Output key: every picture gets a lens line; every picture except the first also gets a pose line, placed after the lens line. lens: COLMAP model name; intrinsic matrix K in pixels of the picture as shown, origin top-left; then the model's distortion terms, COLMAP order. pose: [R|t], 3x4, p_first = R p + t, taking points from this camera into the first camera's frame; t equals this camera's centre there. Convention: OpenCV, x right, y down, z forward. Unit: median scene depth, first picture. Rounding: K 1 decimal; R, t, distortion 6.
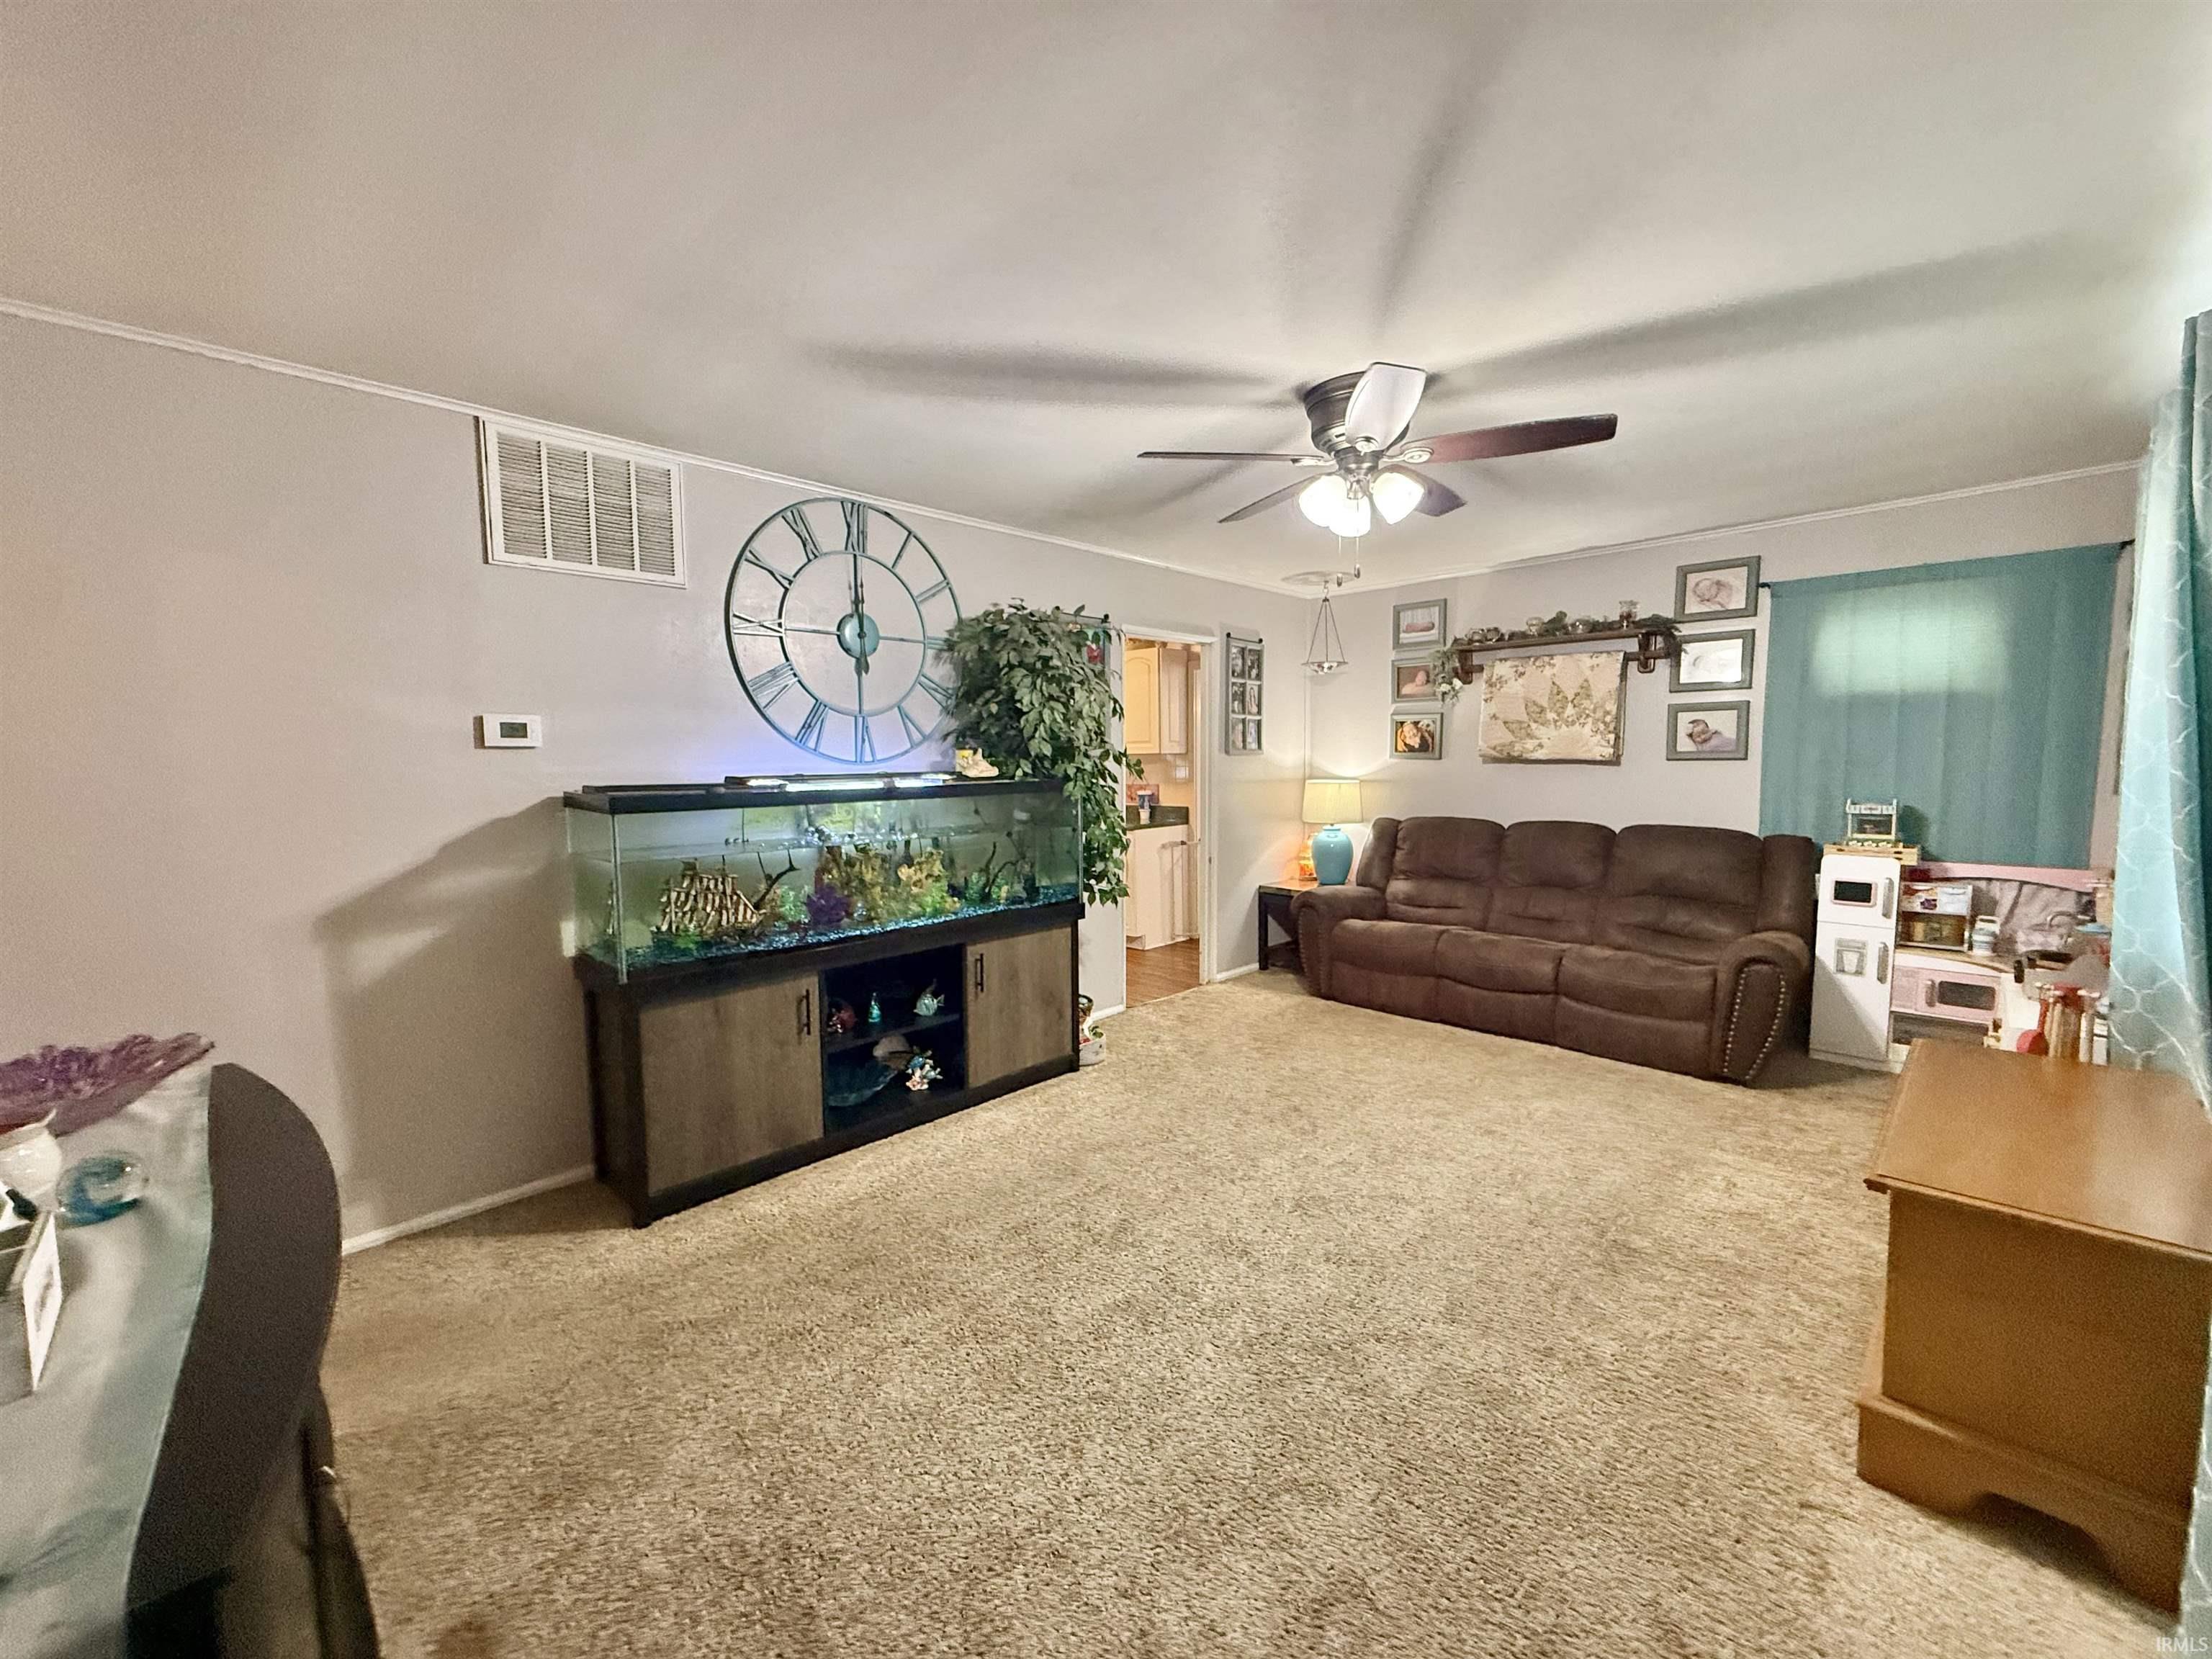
lens RADIAL K [[877.8, 0, 1098.2], [0, 877.8, 833.1], [0, 0, 1]] dist [0.000330, -0.000142]
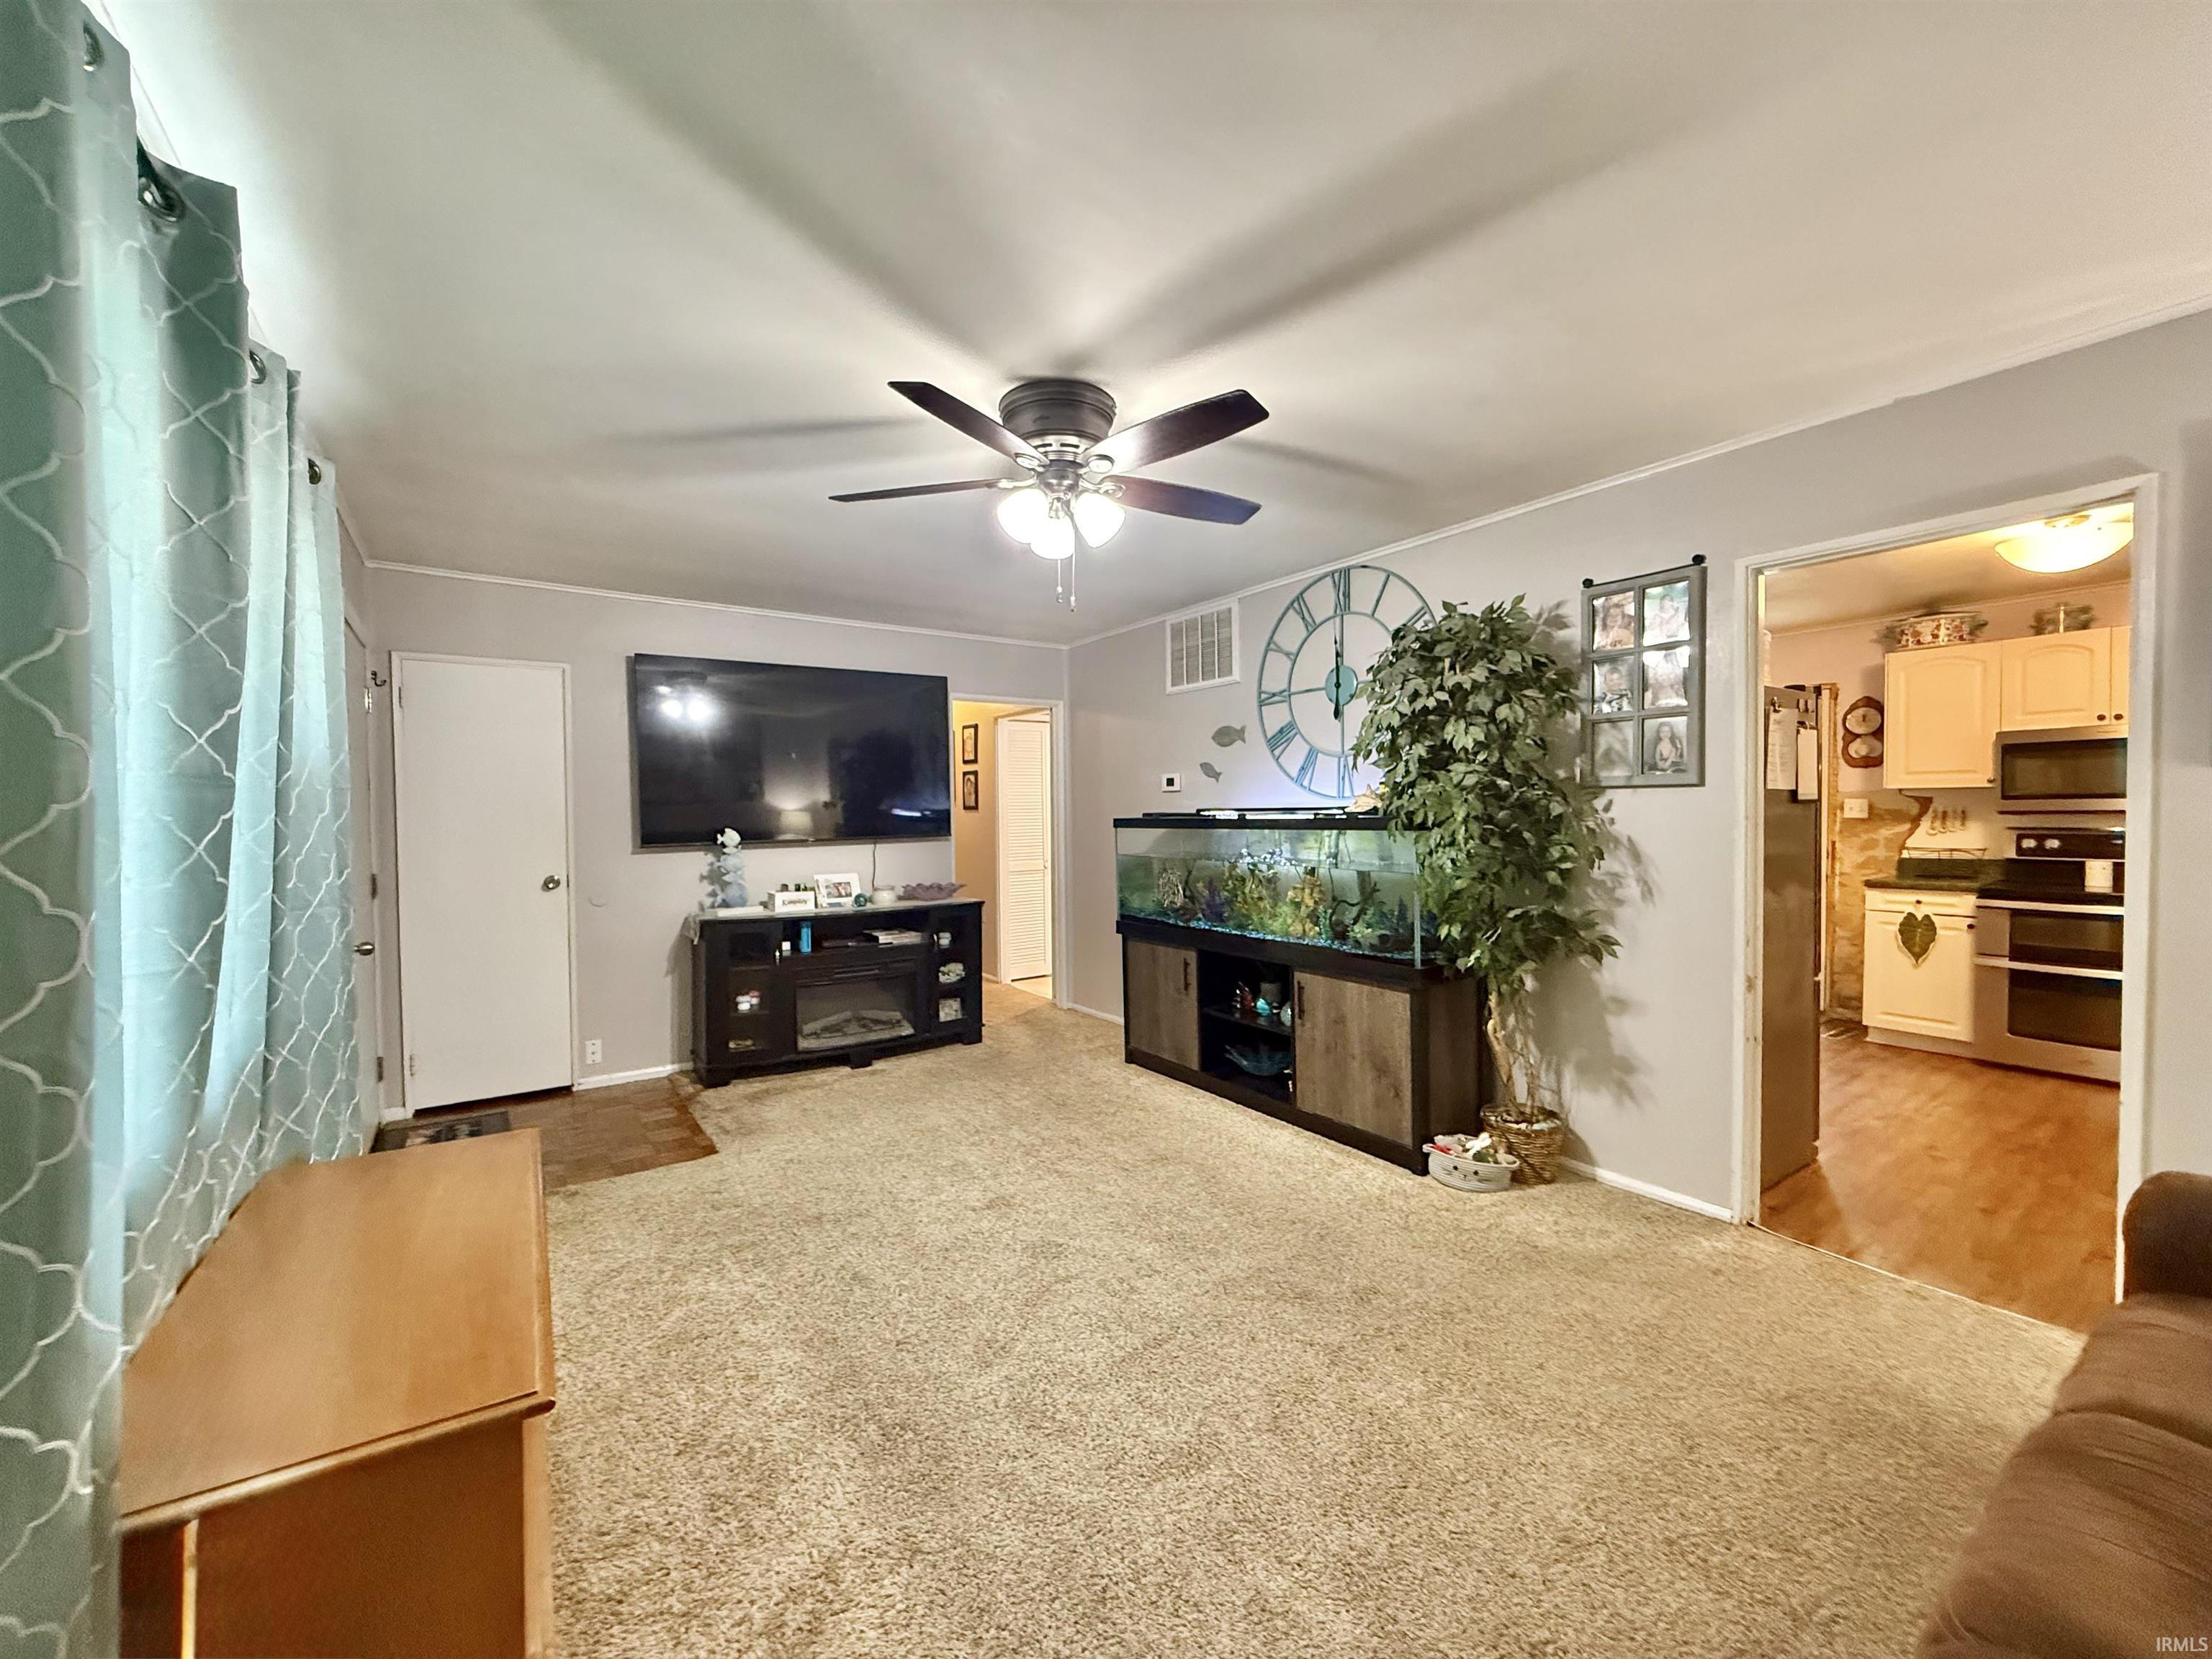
lens RADIAL K [[877.8, 0, 1098.2], [0, 877.8, 833.1], [0, 0, 1]] dist [0.000330, -0.000142]
pose [[-0.187462, 0.035652, -0.981625, 0.790729], [-0.071040, 0.996232, 0.049749, -0.061740], [0.979700, 0.079061, -0.184223, 0.805927]]
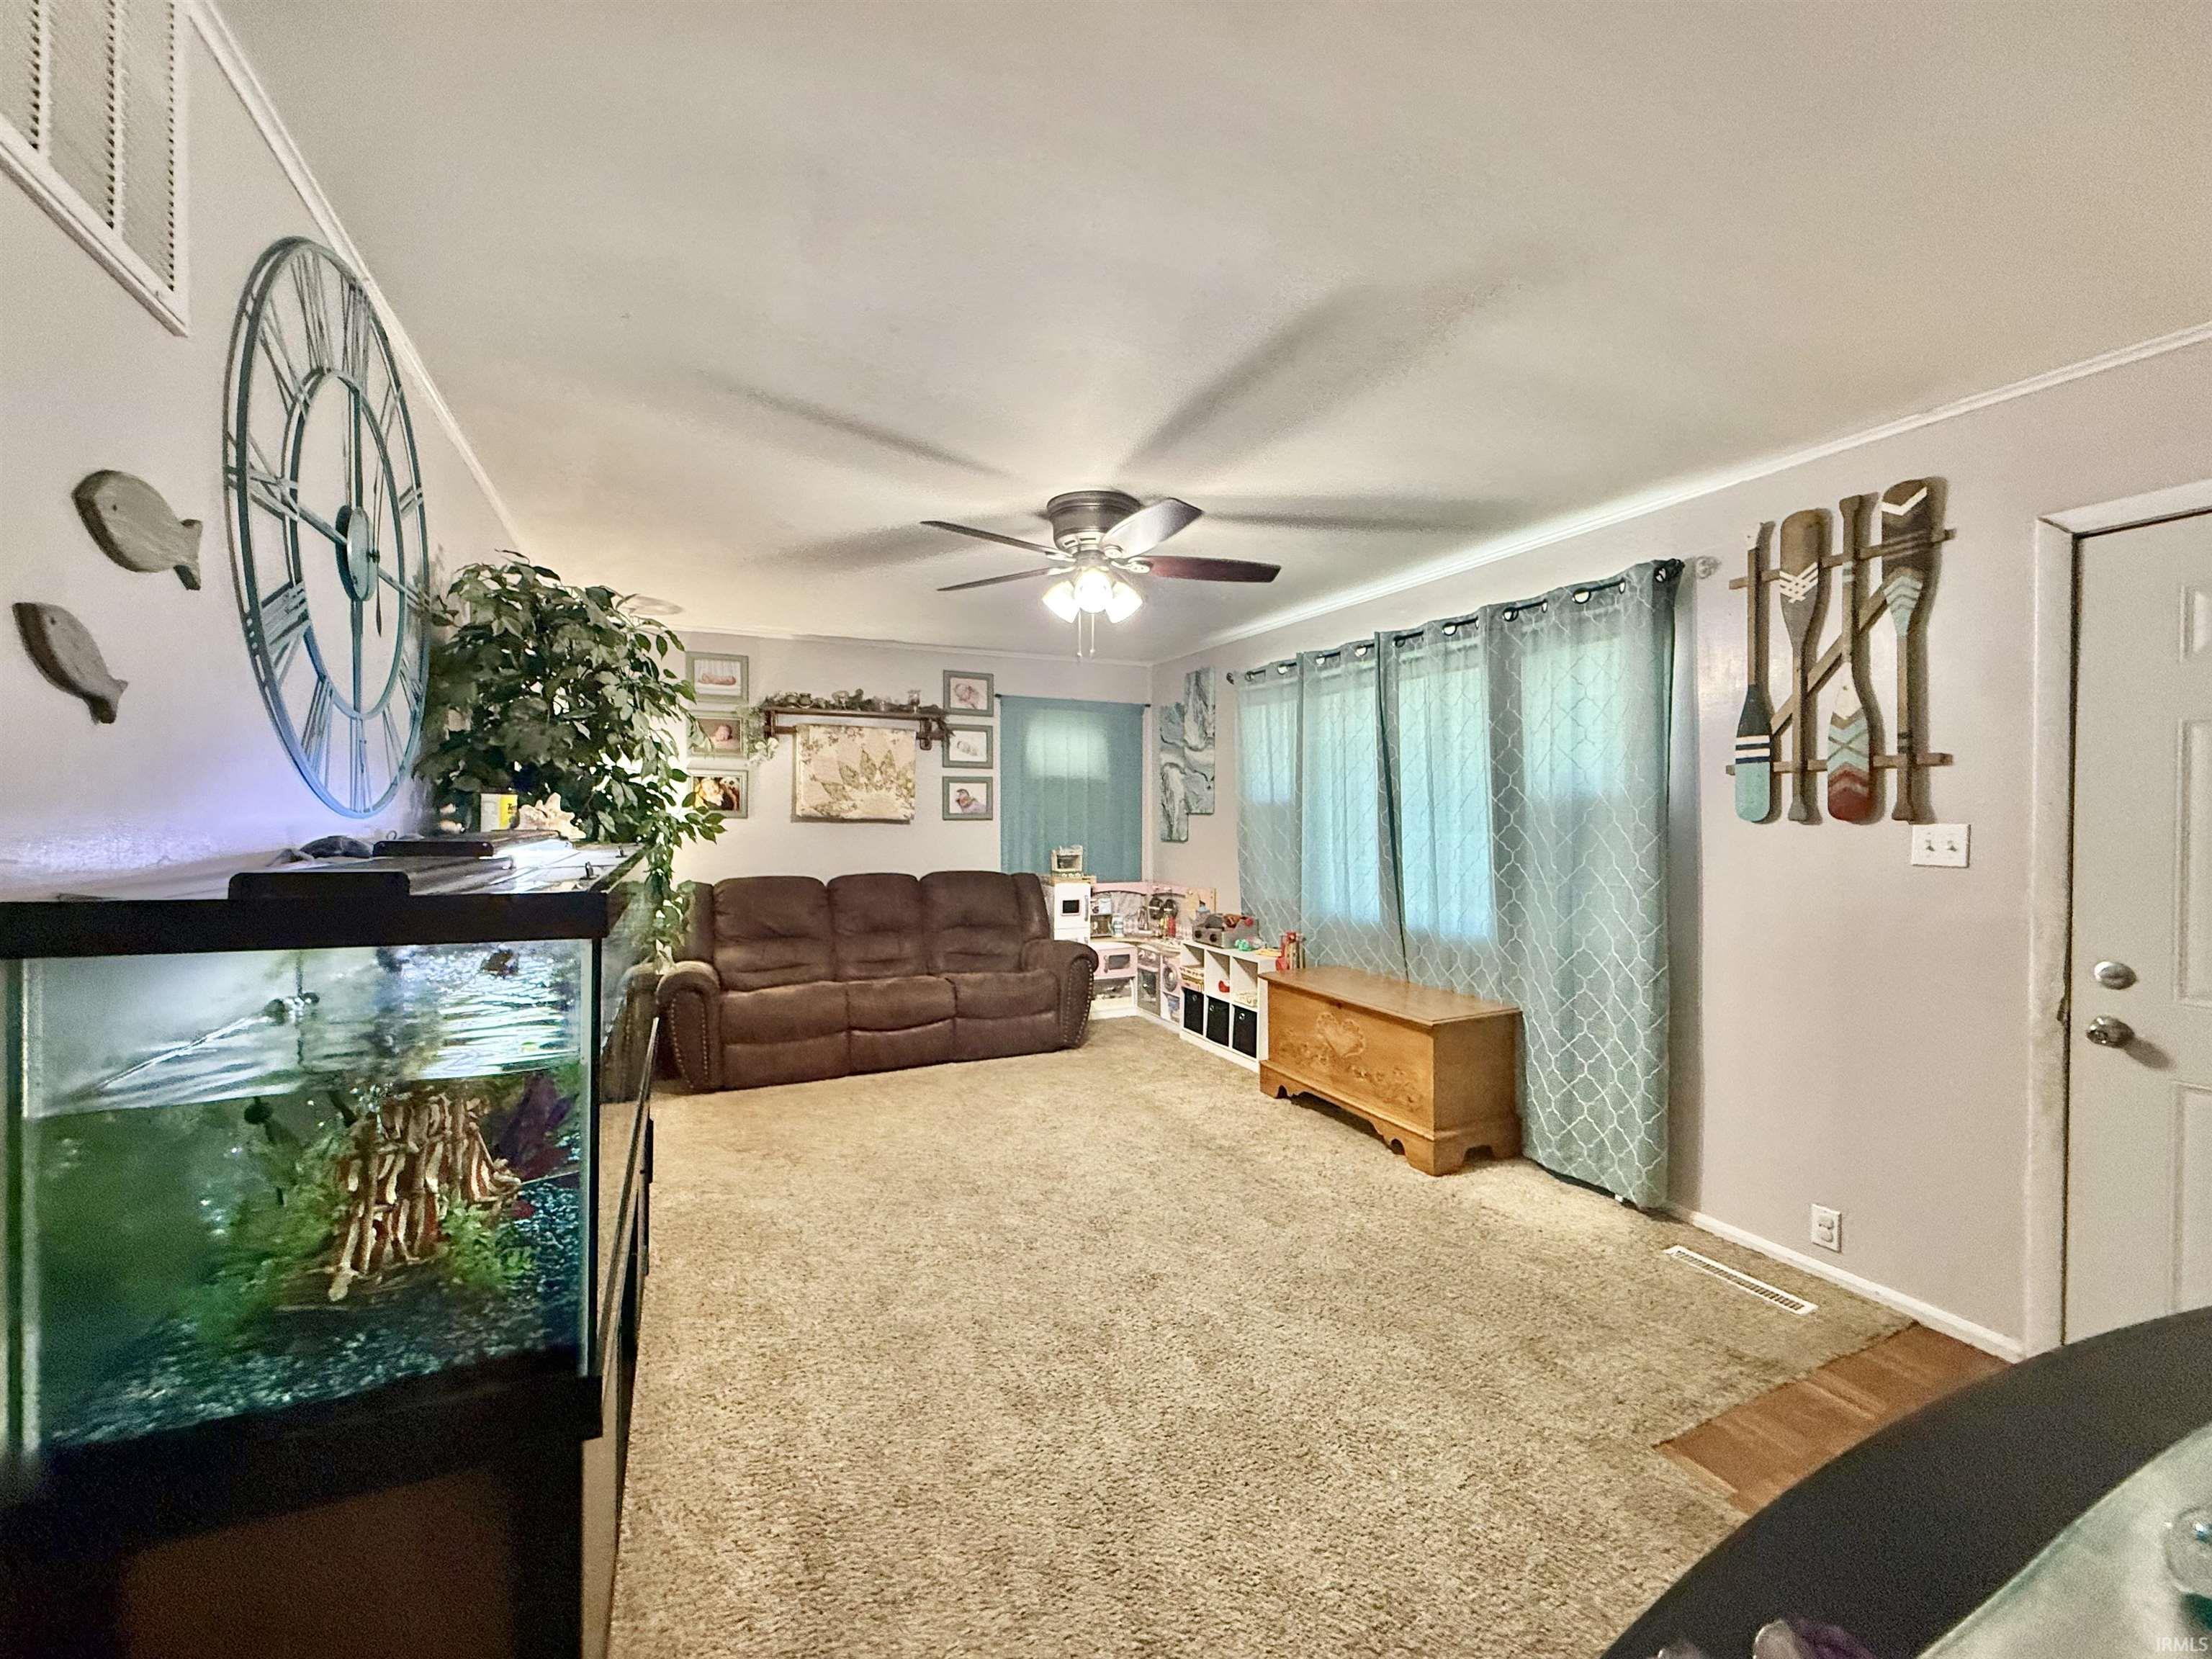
lens RADIAL K [[877.8, 0, 1098.2], [0, 877.8, 833.1], [0, 0, 1]] dist [0.000330, -0.000142]
pose [[0.341237, -0.008044, 0.939943, -0.521922], [0.074248, 0.997070, -0.018423, -0.027106], [-0.937040, 0.076076, 0.340835, 0.402903]]
